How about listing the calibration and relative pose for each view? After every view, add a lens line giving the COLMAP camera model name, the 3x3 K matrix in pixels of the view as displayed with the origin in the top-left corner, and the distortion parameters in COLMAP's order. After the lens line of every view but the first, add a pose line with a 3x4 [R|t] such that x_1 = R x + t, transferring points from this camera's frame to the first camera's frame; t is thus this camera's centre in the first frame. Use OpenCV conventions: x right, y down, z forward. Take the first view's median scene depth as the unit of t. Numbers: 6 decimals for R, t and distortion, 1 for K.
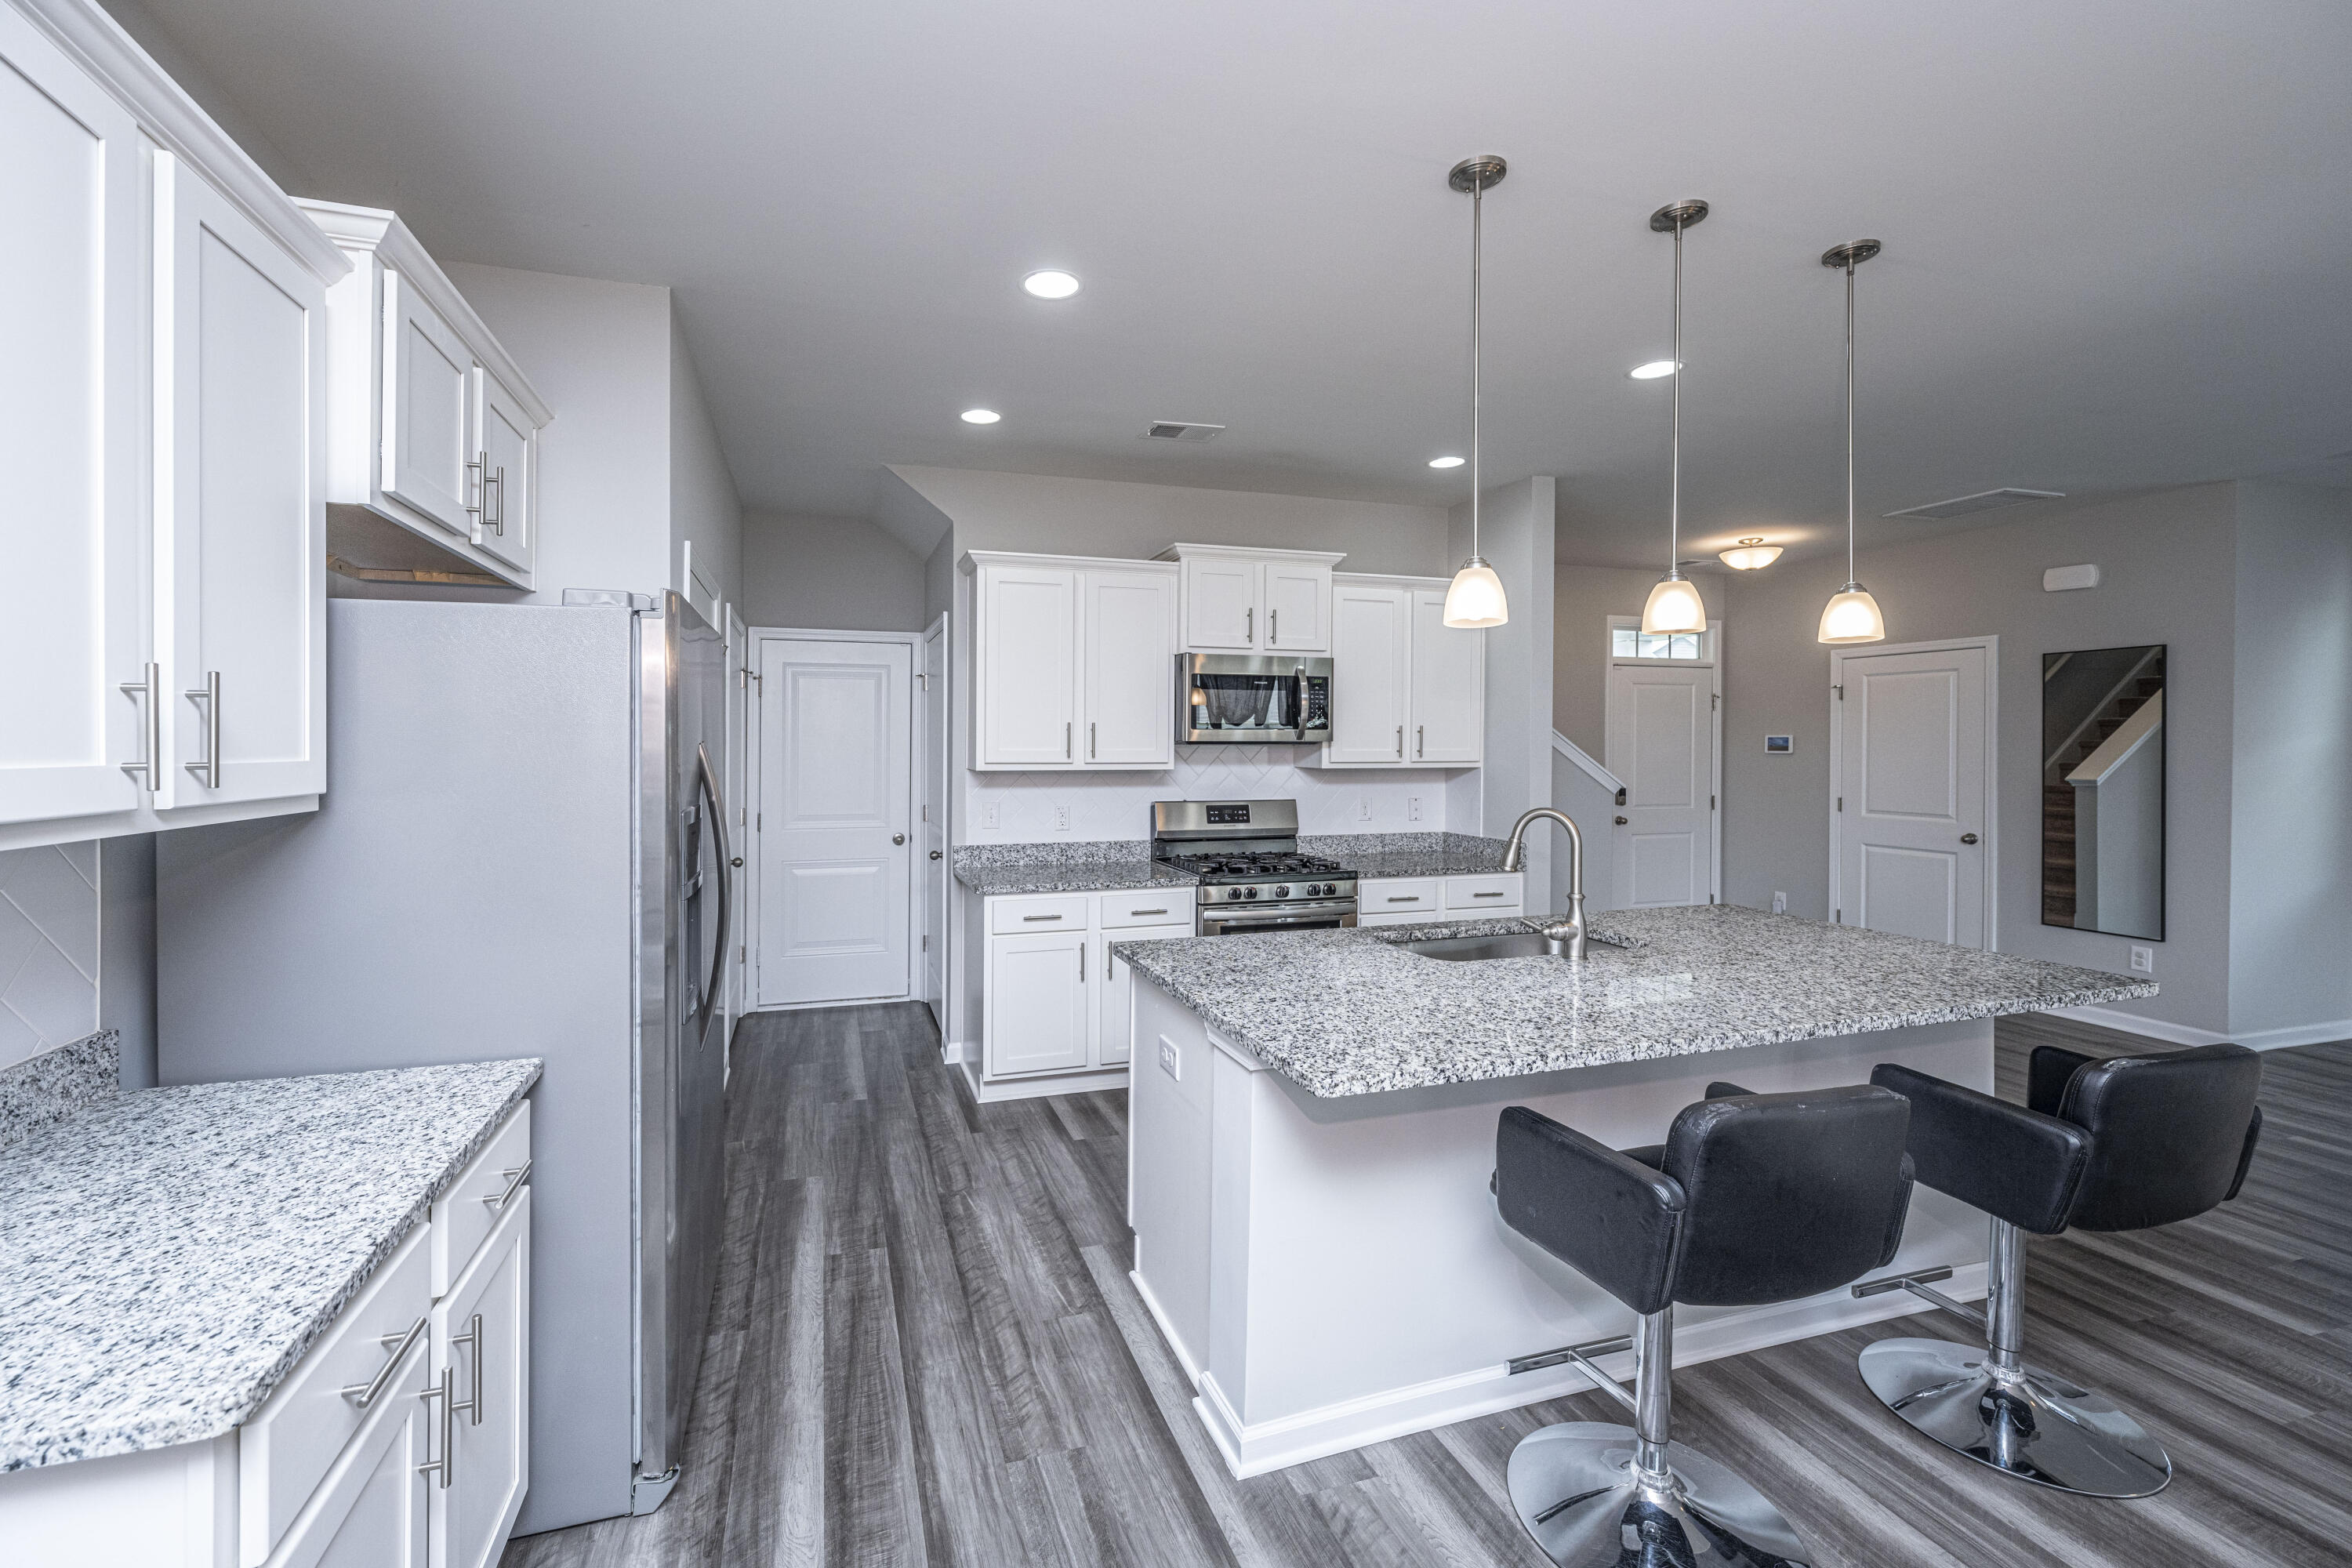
lens RADIAL K [[961.8, 0, 1123.1], [0, 961.8, 747.7], [0, 0, 1]] dist [-0.002412, -0.000150]
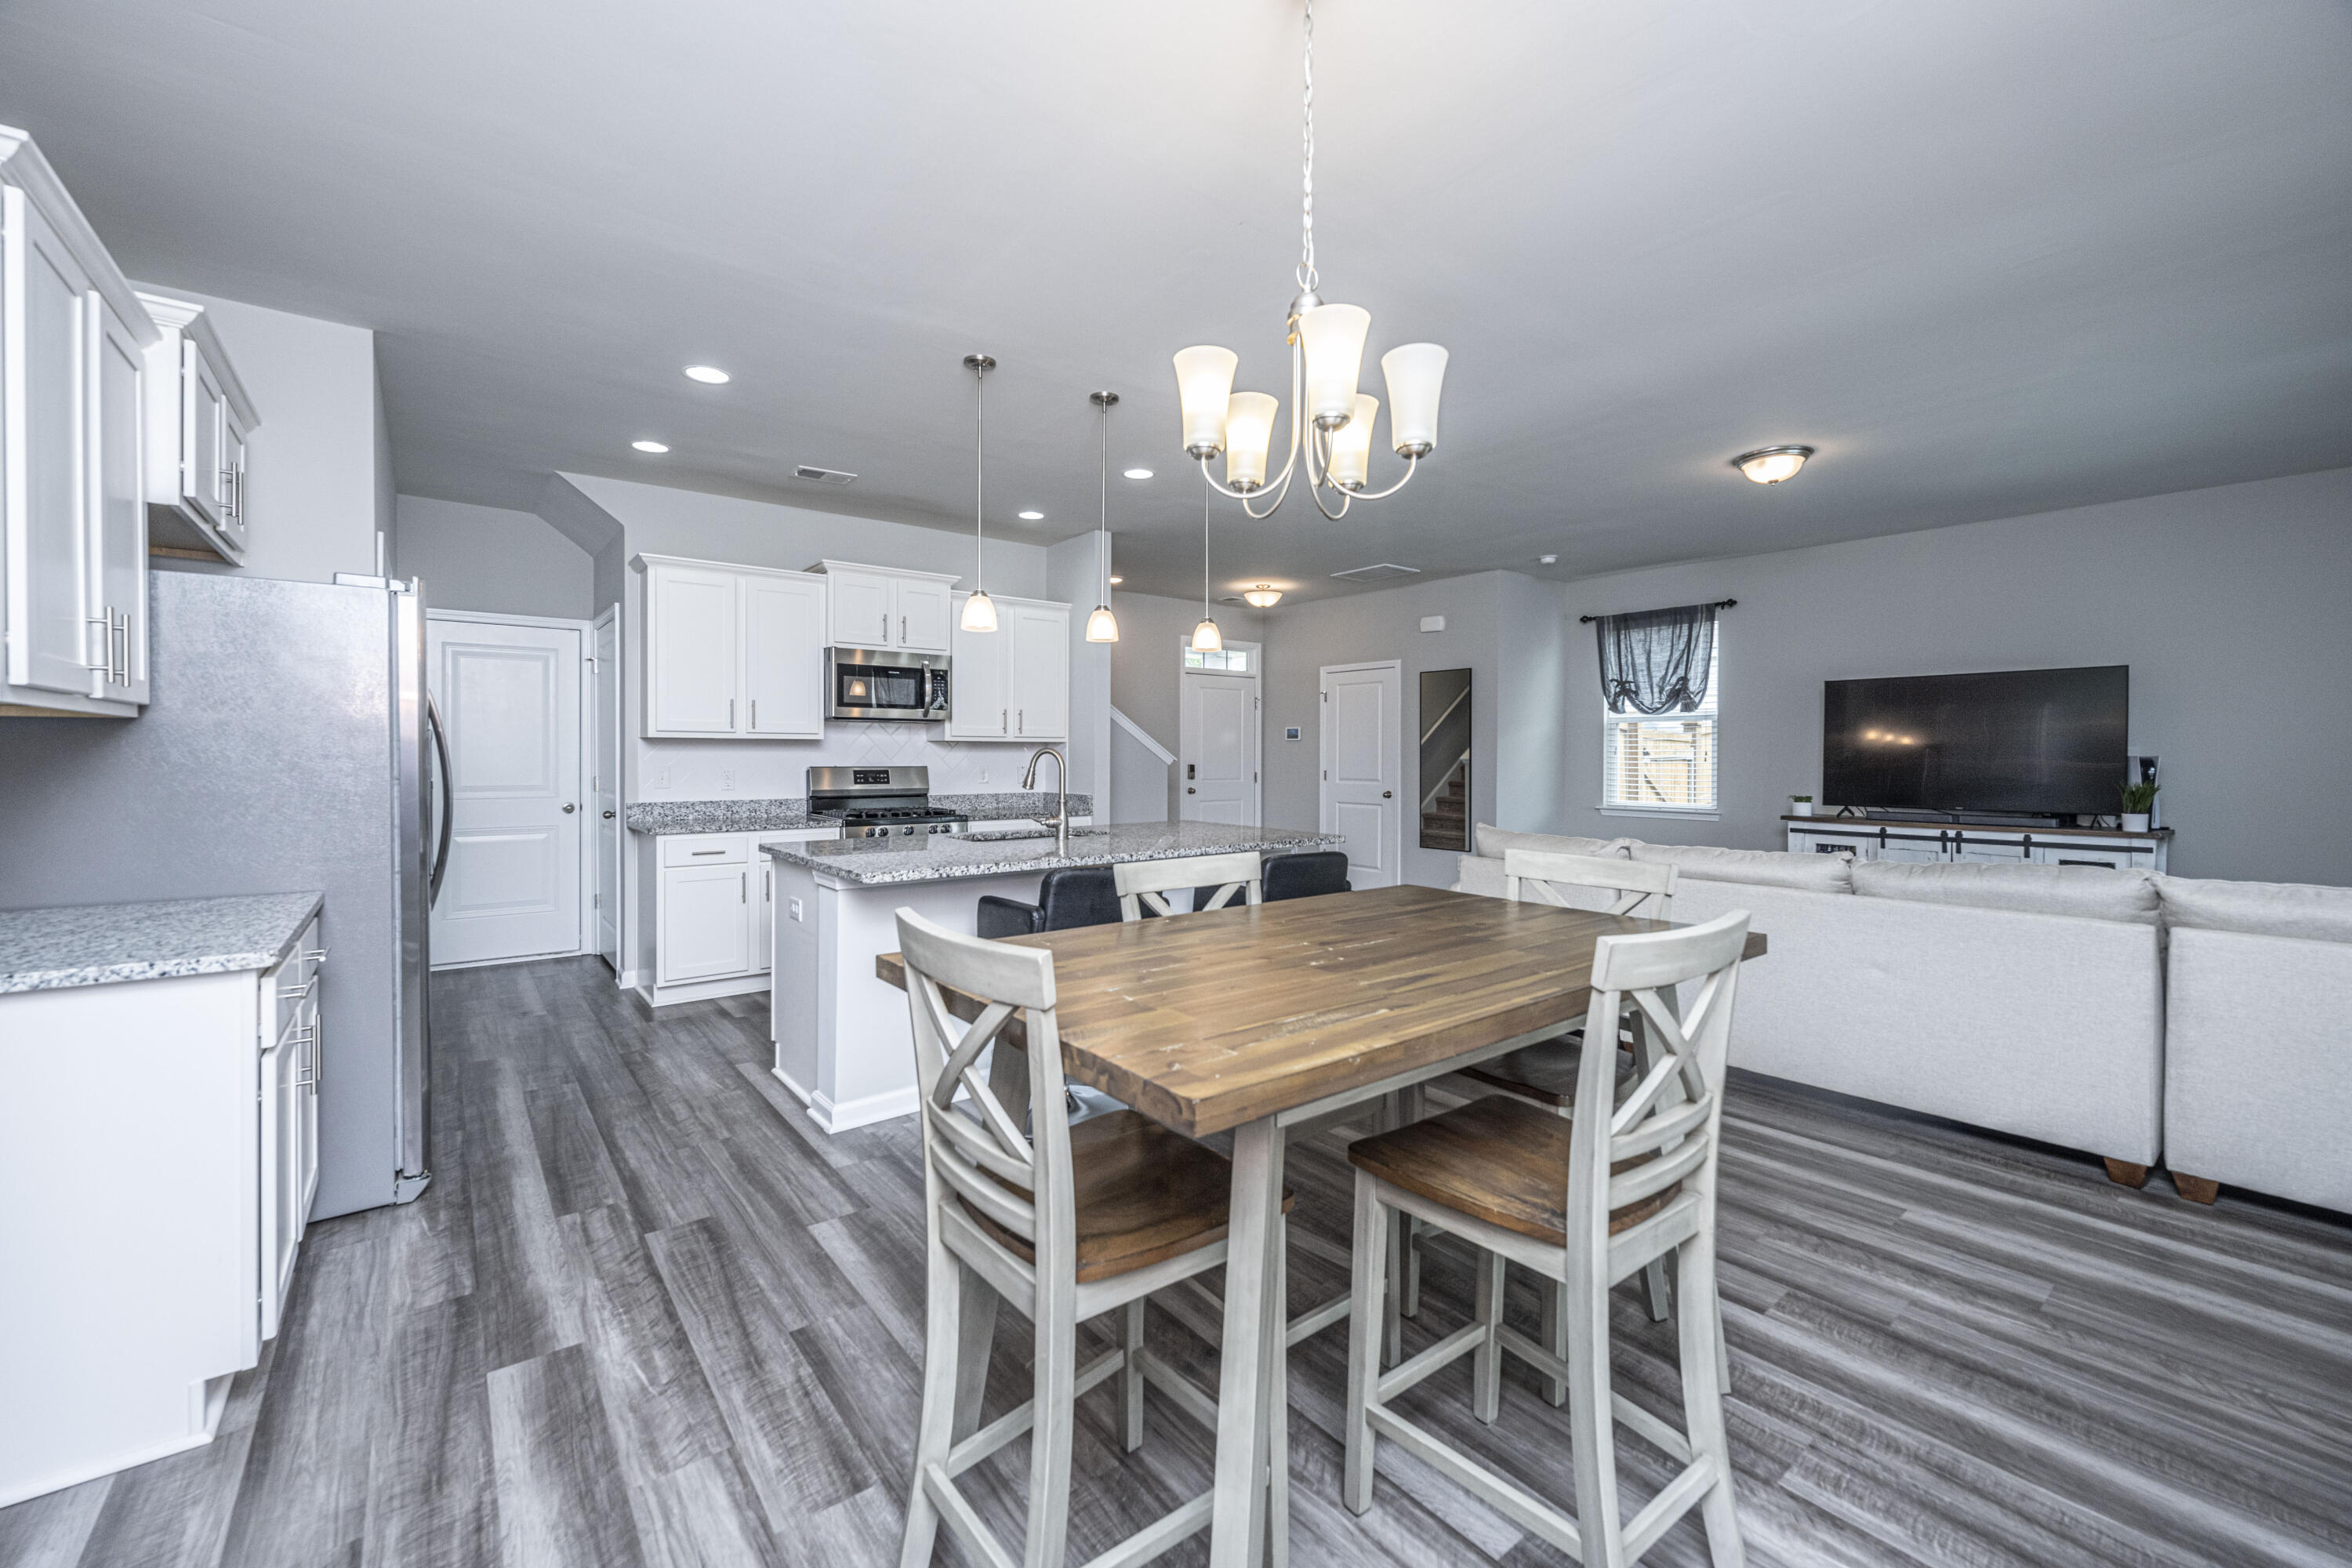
lens RADIAL K [[961.8, 0, 1162.1], [0, 961.8, 783.7], [0, 0, 1]] dist [-0.002412, -0.000150]
pose [[0.941614, -0.003309, 0.336677, 0.047521], [-0.005369, 0.999677, 0.024843, 0.049237], [-0.336651, -0.025201, 0.941292, -0.350815]]
